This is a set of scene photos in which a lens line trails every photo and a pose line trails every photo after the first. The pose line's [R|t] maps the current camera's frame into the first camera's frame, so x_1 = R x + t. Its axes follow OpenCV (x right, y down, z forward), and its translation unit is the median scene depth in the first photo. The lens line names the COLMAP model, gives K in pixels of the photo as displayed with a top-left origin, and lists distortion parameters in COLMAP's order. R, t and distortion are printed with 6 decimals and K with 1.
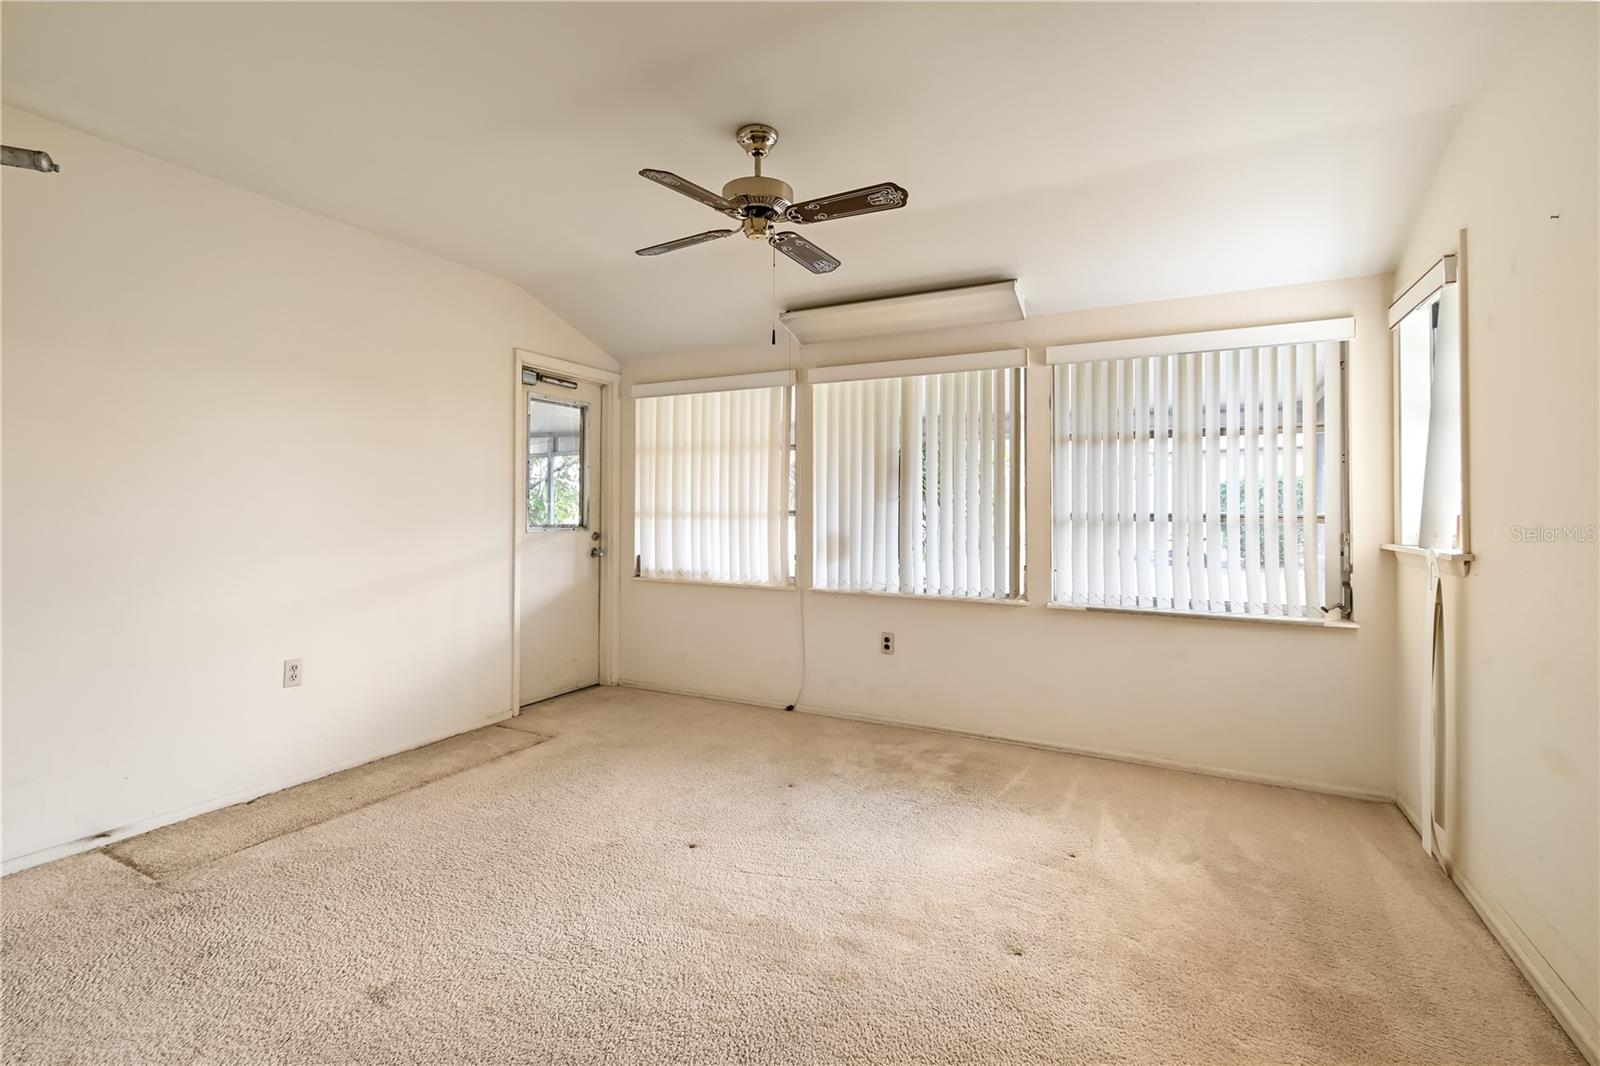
lens RADIAL K [[714.9, 0, 810.5], [0, 714.9, 504.1], [0, 0, 1]] dist [0.004741, 0.000243]
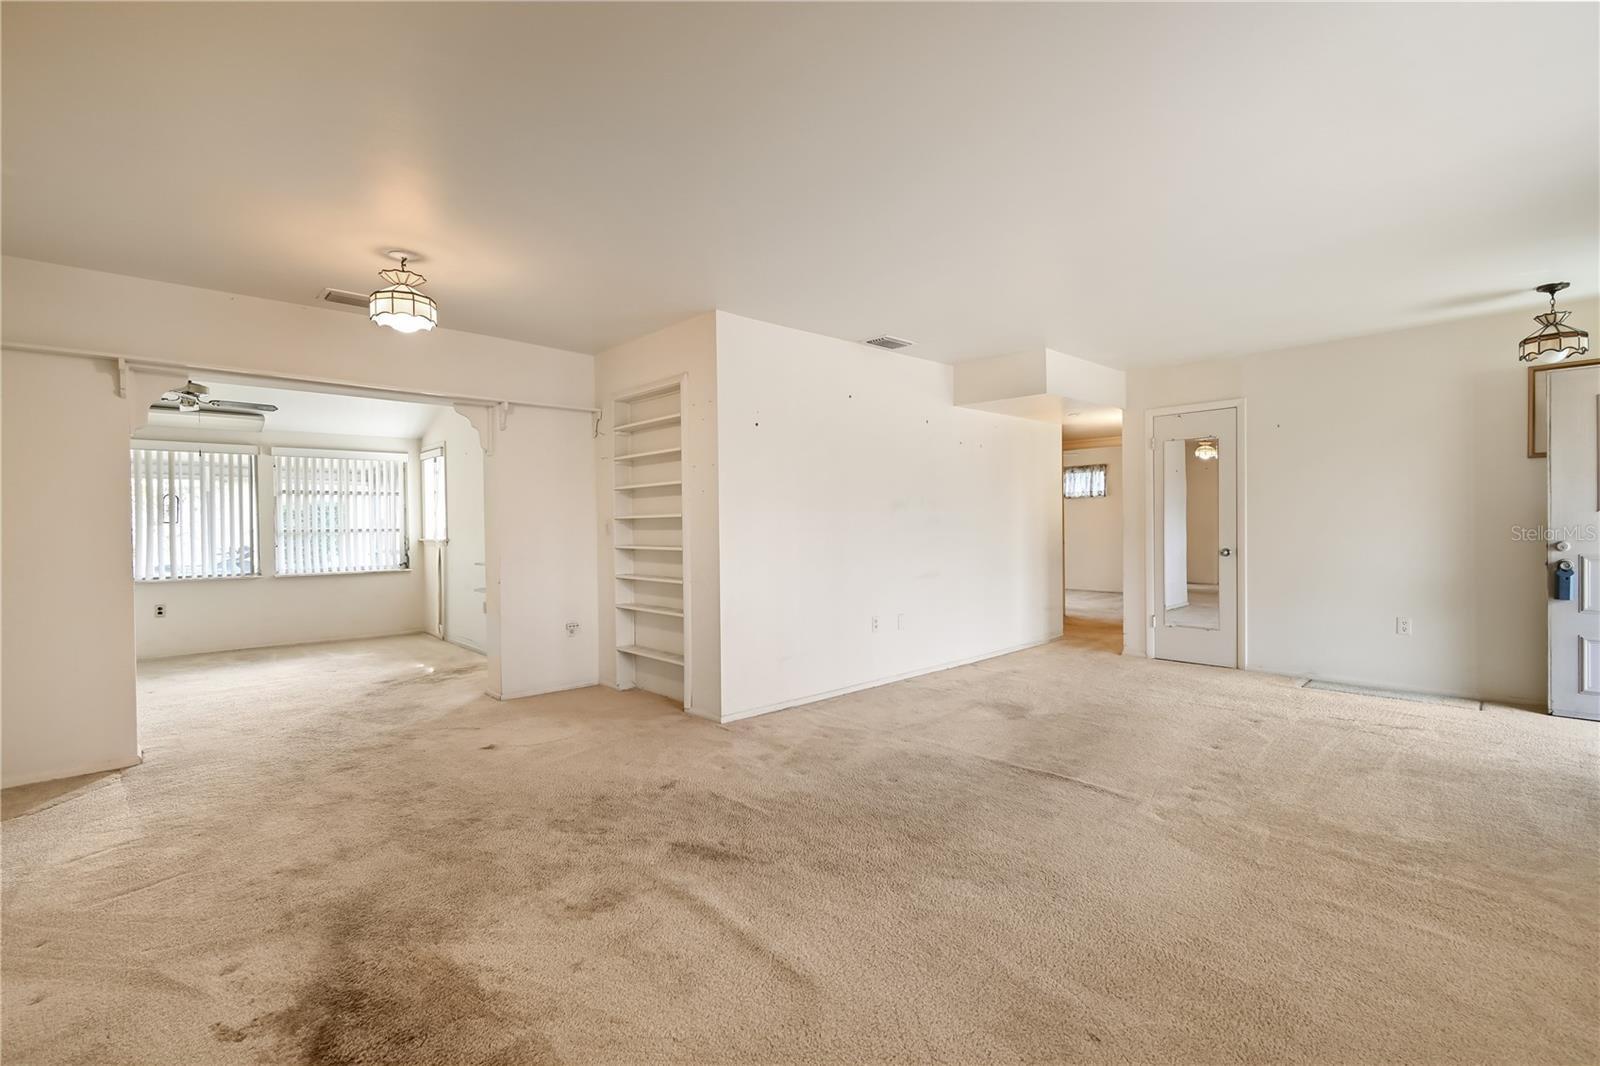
lens RADIAL K [[714.9, 0, 800.0], [0, 714.9, 529.5], [0, 0, 1]] dist [0.004741, 0.000243]
pose [[0.324119, -0.016162, 0.945878, -1.250342], [0.009435, 0.999860, 0.013851, -0.003091], [-0.945969, 0.004435, 0.324226, -1.198761]]
